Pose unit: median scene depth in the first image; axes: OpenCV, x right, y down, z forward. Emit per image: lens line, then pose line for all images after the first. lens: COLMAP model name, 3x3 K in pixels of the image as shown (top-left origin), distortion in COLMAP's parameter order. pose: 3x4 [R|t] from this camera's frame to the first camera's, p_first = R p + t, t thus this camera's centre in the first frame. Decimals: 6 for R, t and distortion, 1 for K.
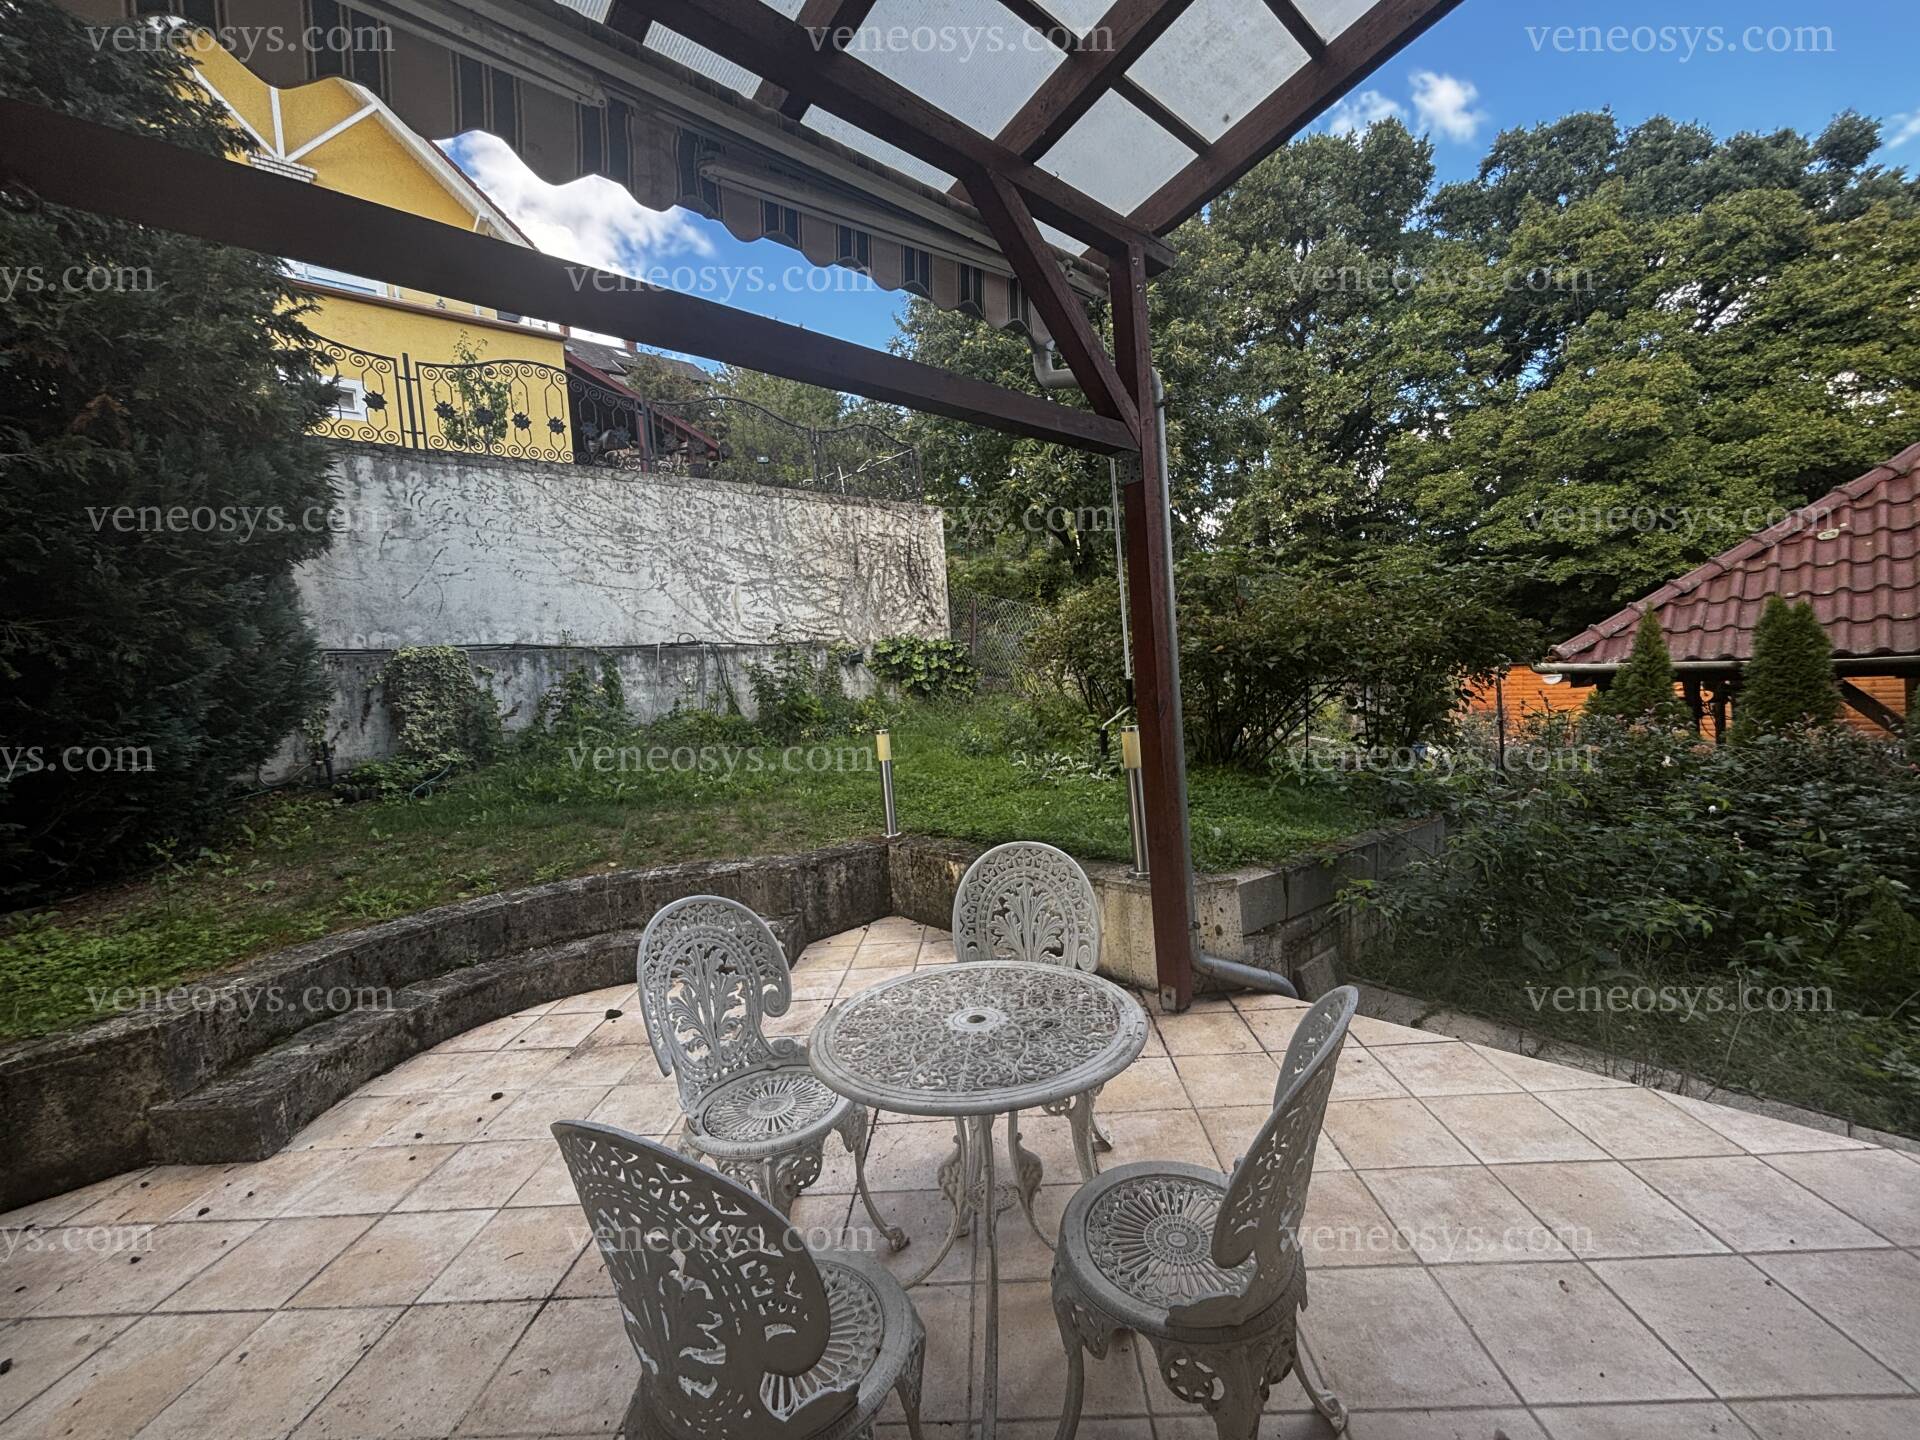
lens RADIAL K [[781.0, 0, 954.9], [0, 781.0, 717.9], [0, 0, 1]] dist [0.000374, 0.000385]
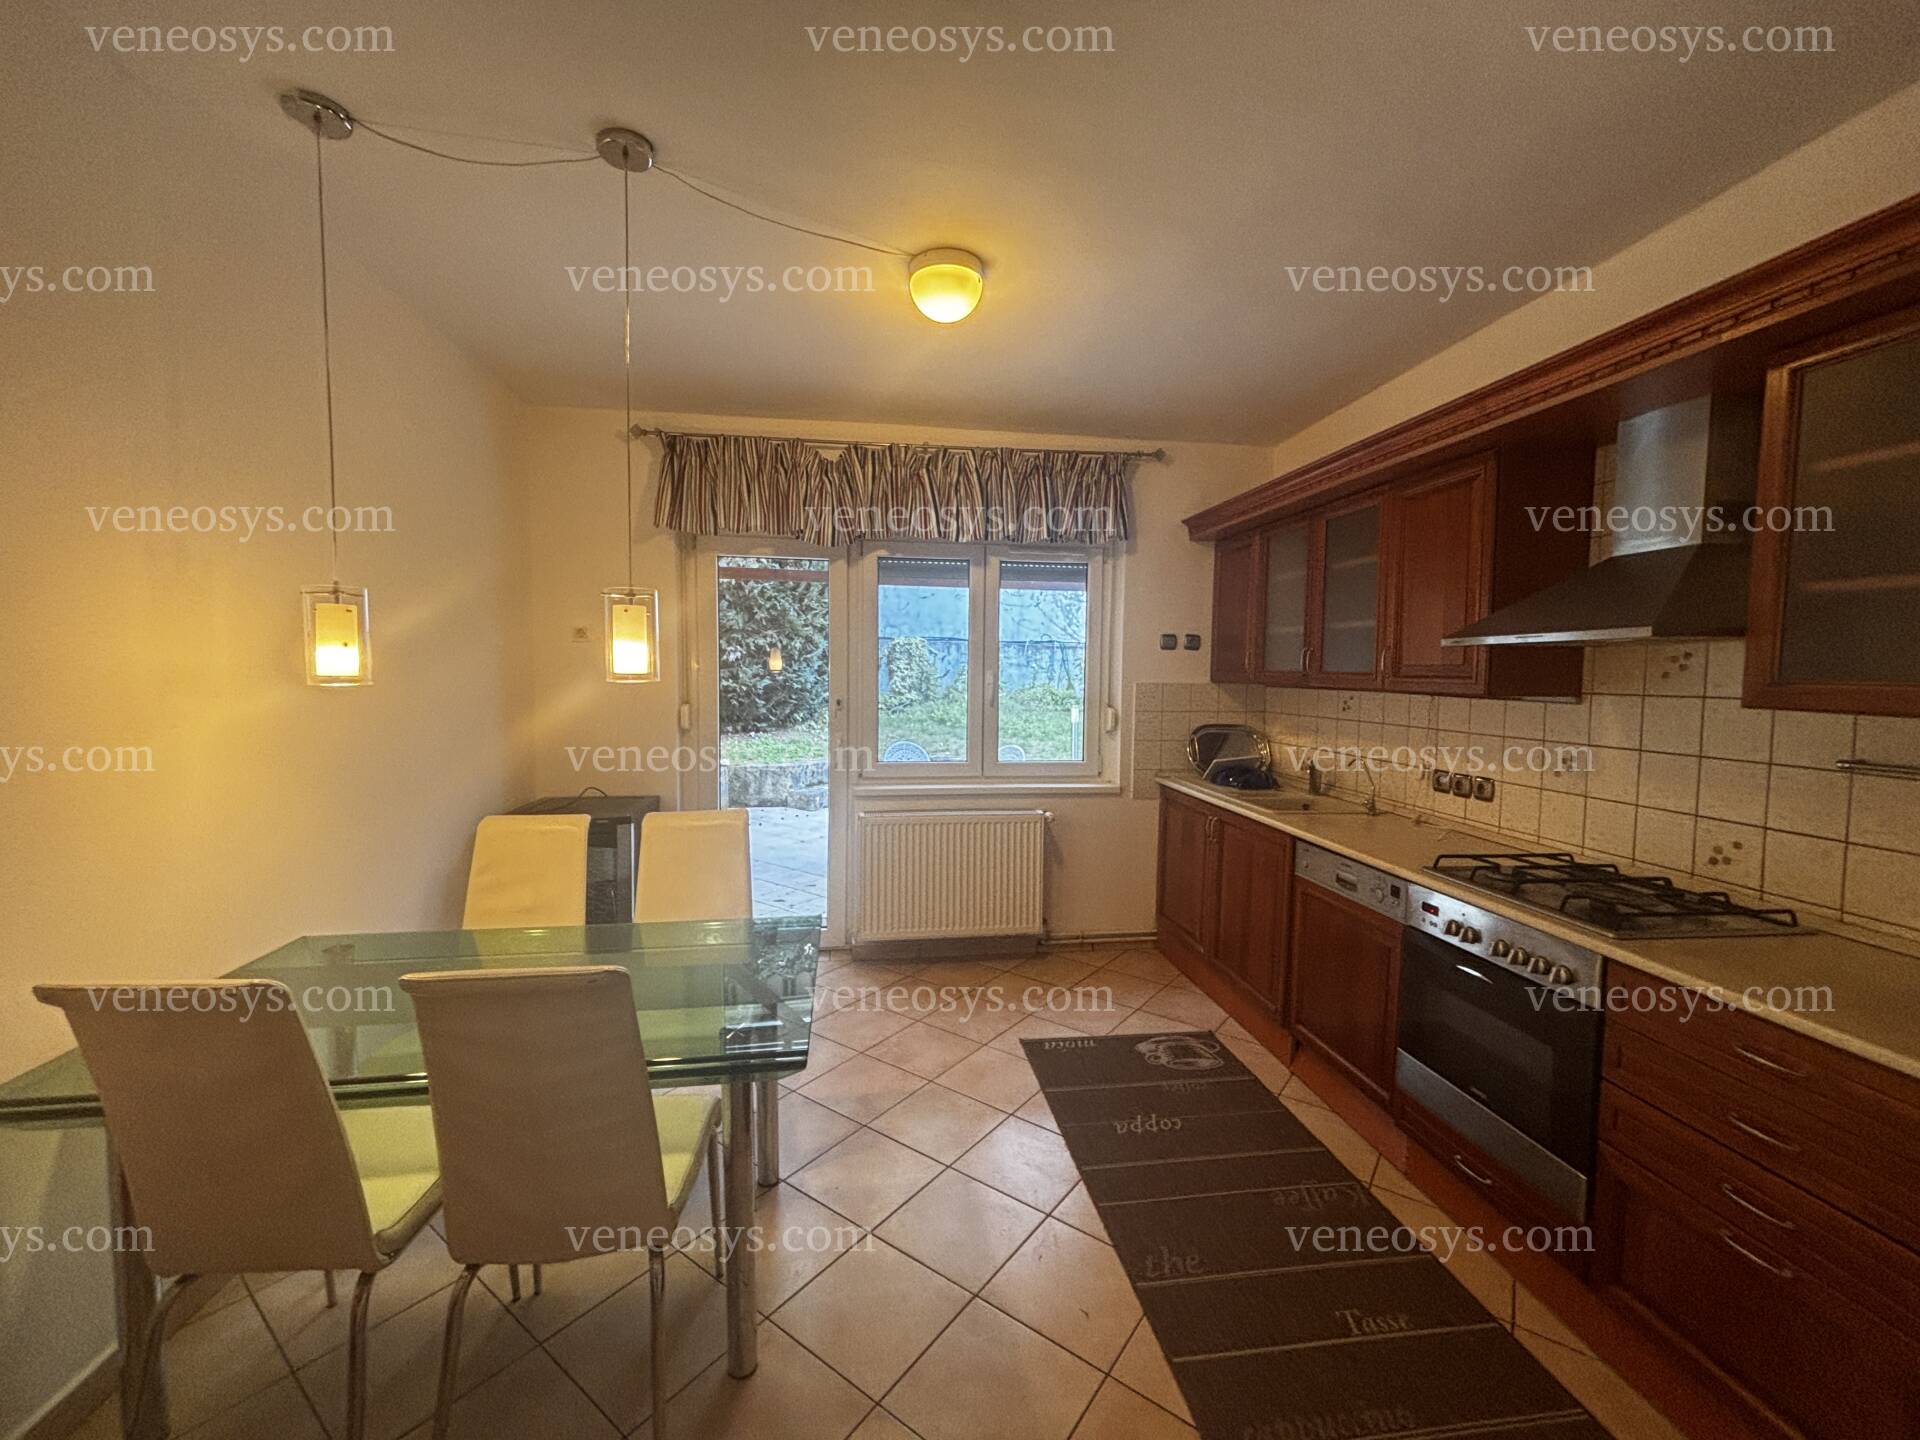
lens RADIAL K [[778.6, 0, 960.0], [0, 778.6, 720.0], [0, 0, 1]] dist [-0.000332, -0.000259]
pose [[0.819084, 0.127112, -0.559414, 0.494124], [-0.105618, 0.991888, 0.070735, -0.036780], [0.563867, 0.001146, 0.825864, -0.473608]]
